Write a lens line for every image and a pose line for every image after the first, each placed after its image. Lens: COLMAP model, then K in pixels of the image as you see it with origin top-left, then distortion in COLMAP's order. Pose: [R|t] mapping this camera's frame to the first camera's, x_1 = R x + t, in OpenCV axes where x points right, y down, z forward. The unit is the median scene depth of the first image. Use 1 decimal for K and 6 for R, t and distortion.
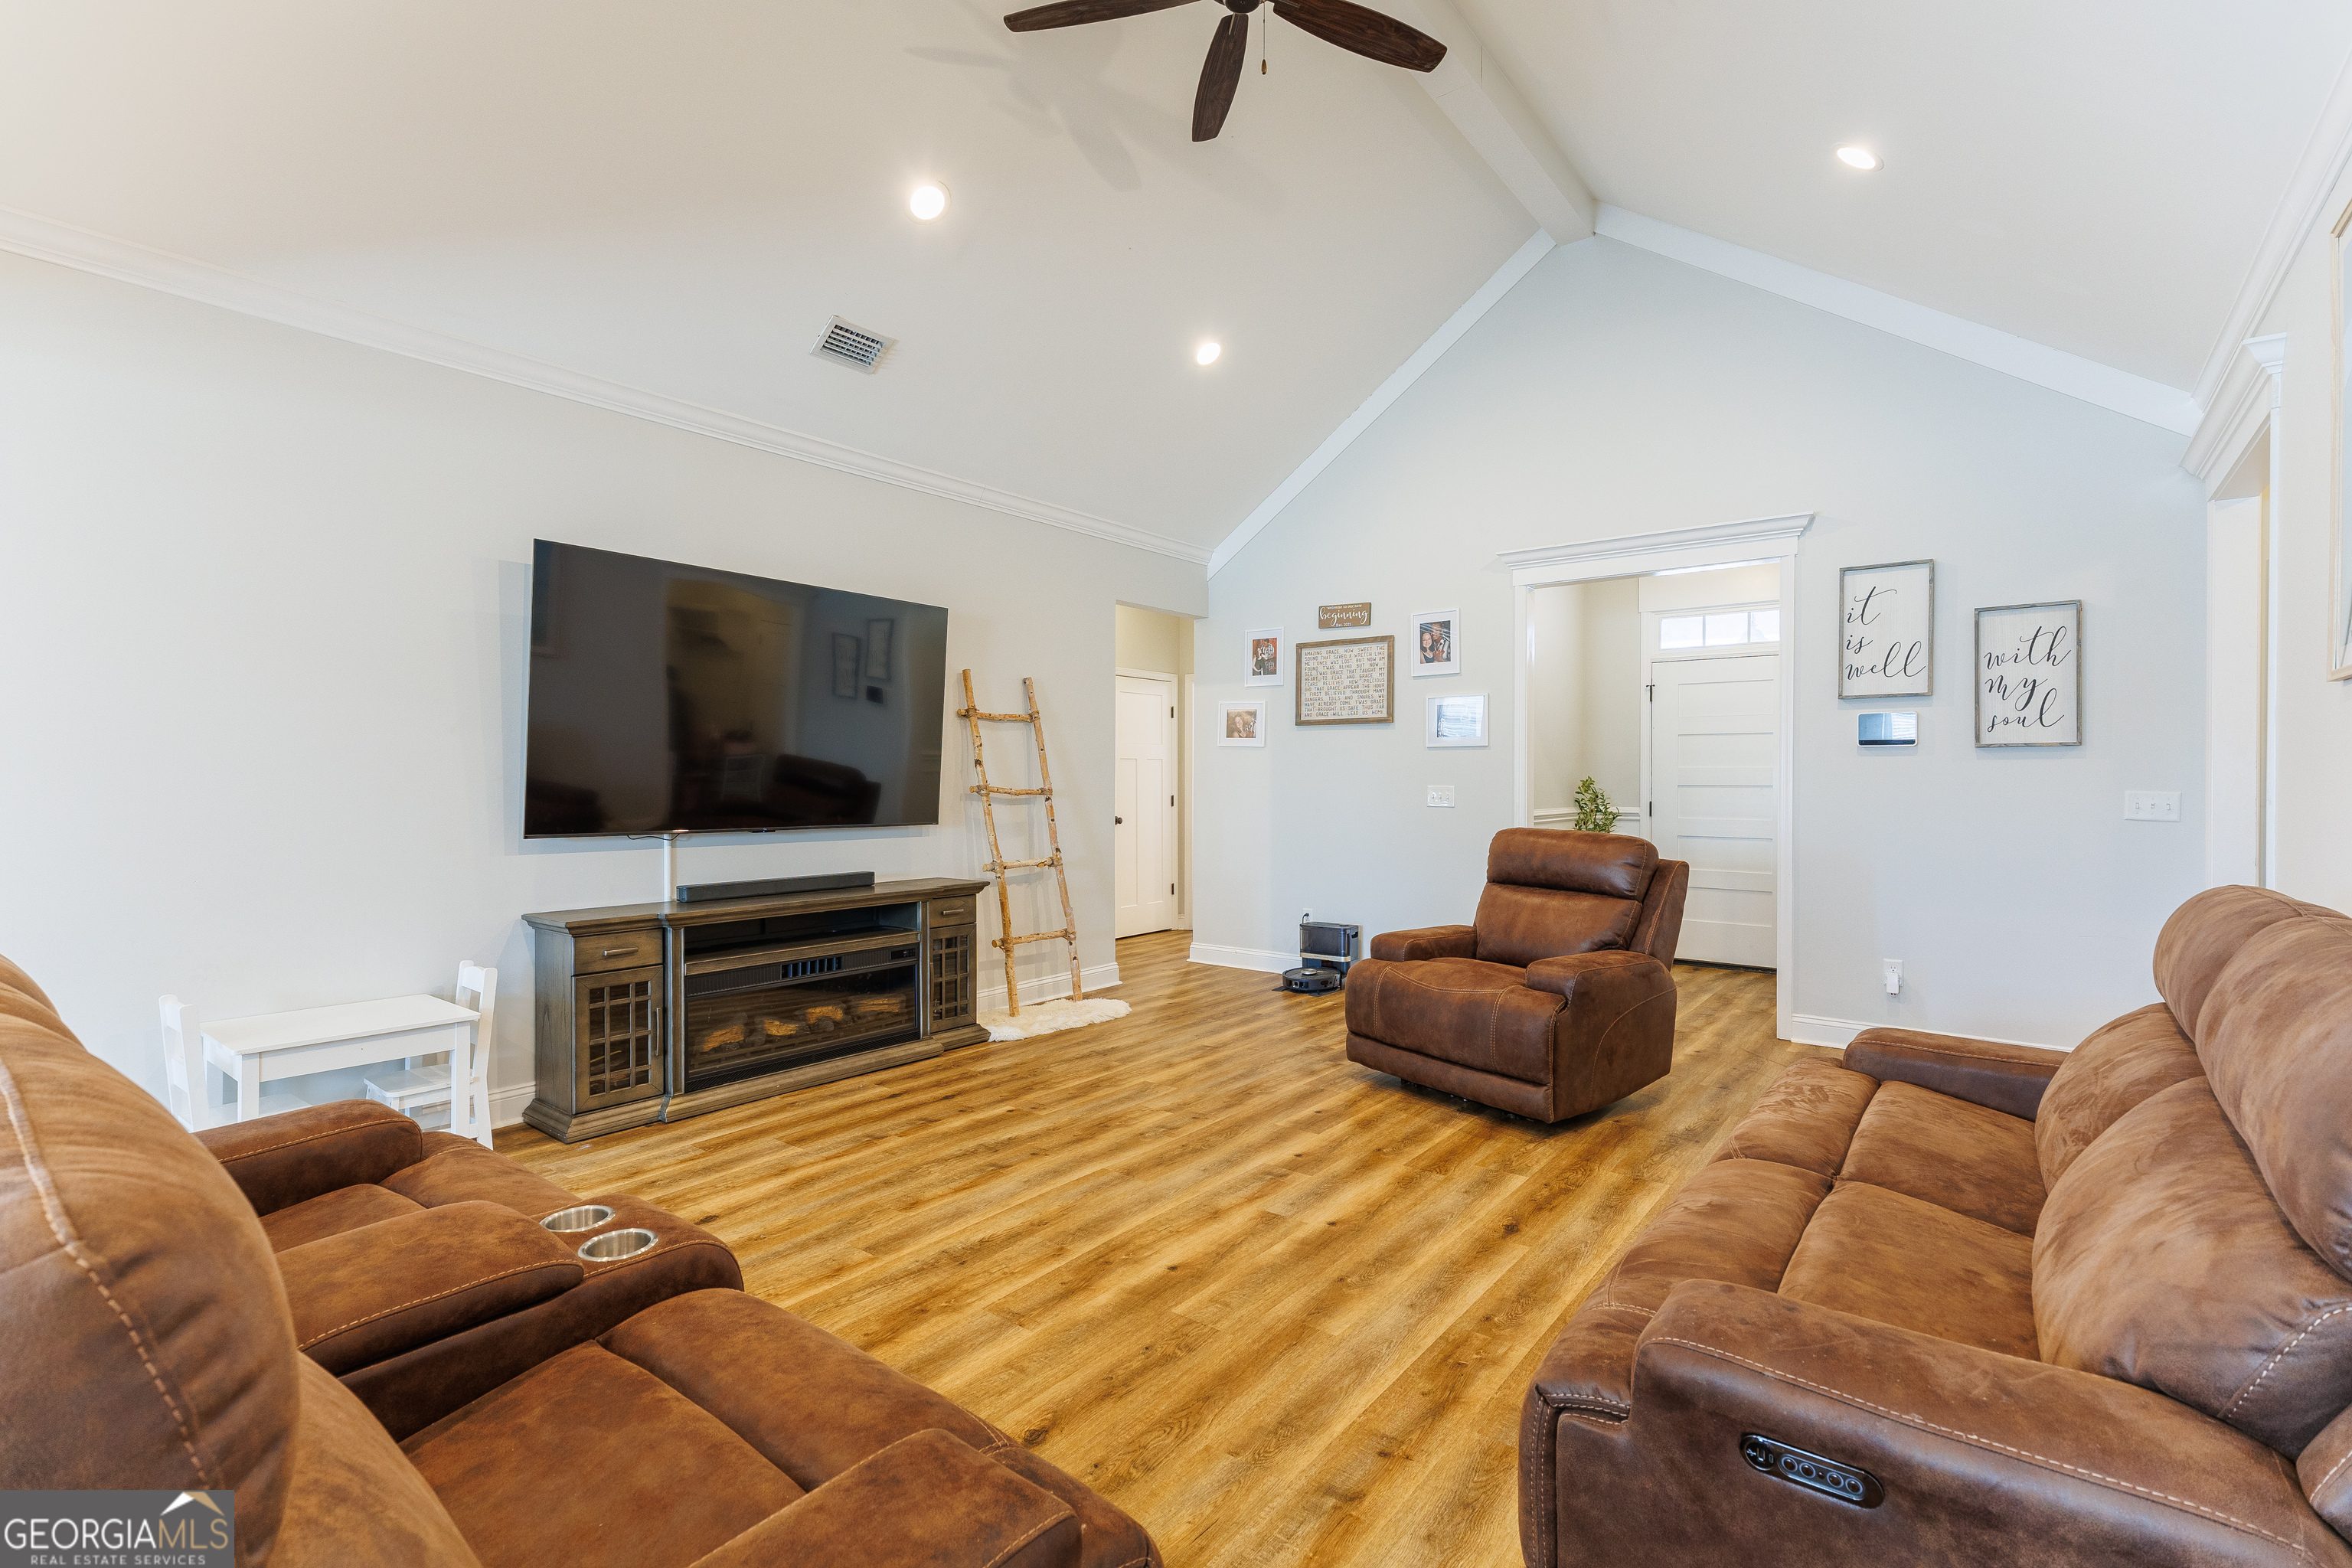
lens RADIAL K [[1075.9, 0, 1164.1], [0, 1075.9, 777.6], [0, 0, 1]] dist [0.002589, 0.001421]
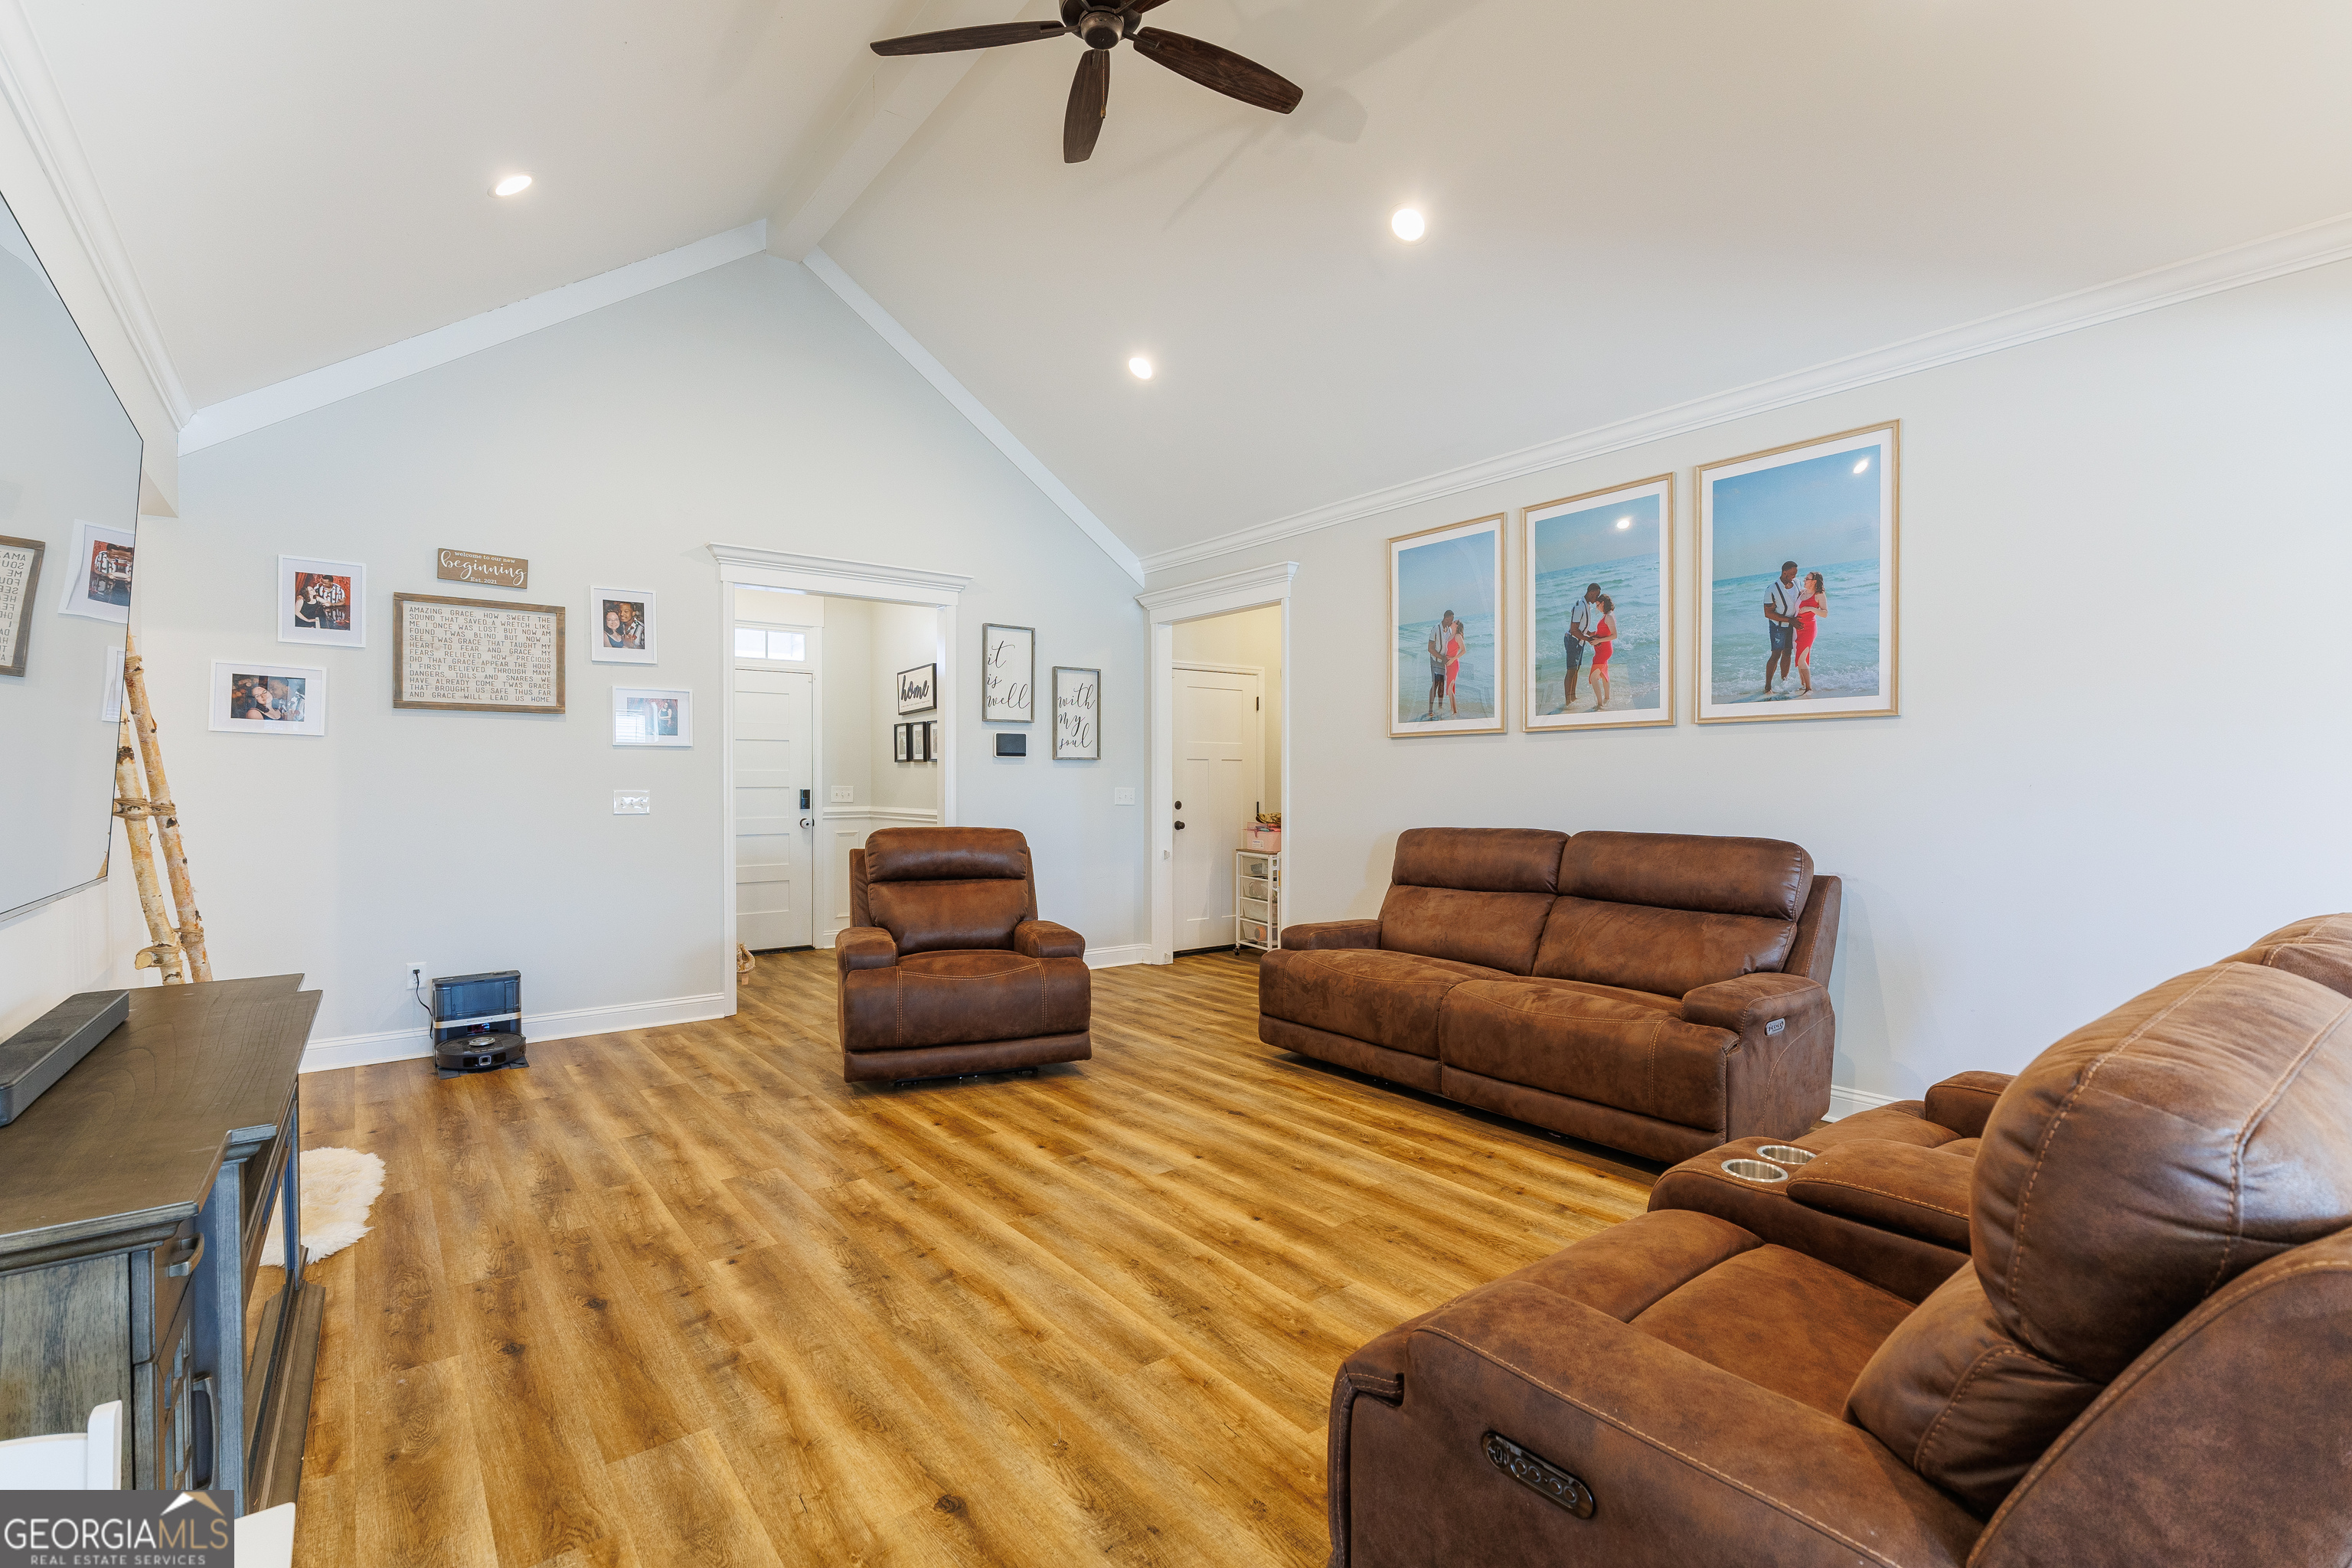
lens RADIAL K [[1075.9, 0, 1186.8], [0, 1075.9, 777.8], [0, 0, 1]] dist [0.002589, 0.001421]
pose [[0.232899, 0.000053, 0.972501, -0.717131], [0.000935, 1.000000, -0.000279, -0.002594], [-0.972501, 0.000975, 0.232899, 0.526547]]
